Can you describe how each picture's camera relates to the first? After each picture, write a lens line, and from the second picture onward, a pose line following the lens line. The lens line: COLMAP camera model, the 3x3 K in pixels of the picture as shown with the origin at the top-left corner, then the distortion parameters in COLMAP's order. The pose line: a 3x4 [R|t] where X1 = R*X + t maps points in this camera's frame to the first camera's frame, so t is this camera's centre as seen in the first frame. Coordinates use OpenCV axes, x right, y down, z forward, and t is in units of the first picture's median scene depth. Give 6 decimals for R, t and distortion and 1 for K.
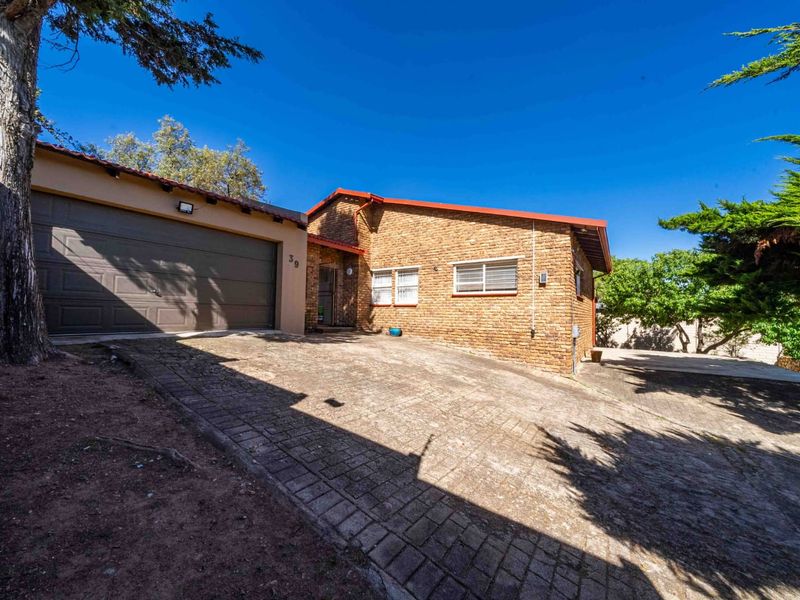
lens RADIAL K [[309.0, 0, 403.0], [0, 309.0, 299.4], [0, 0, 1]] dist [-0.000833, -0.000245]
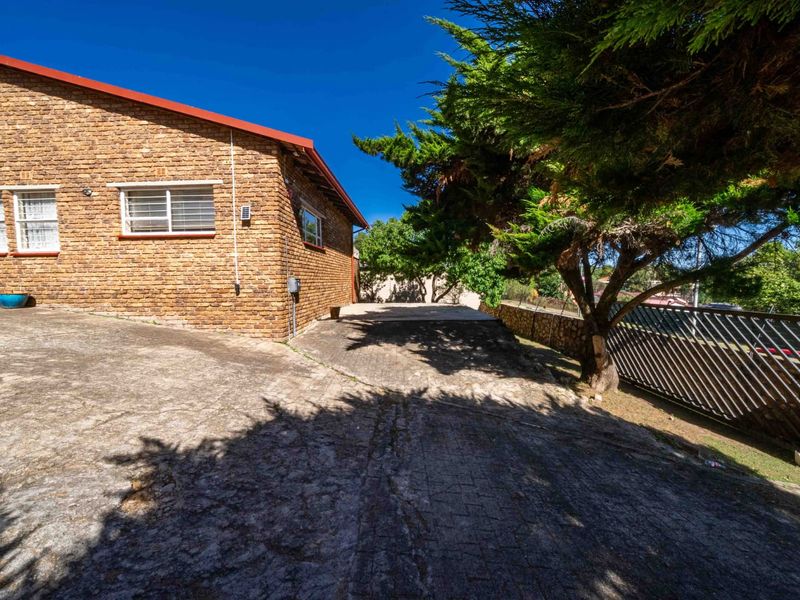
lens RADIAL K [[309.0, 0, 397.8], [0, 309.0, 301.3], [0, 0, 1]] dist [-0.000833, -0.000245]
pose [[0.831593, -0.063704, 0.551720, 0.283950], [-0.002733, 0.992918, 0.118767, 0.042082], [-0.555379, -0.100274, 0.825530, 0.146485]]
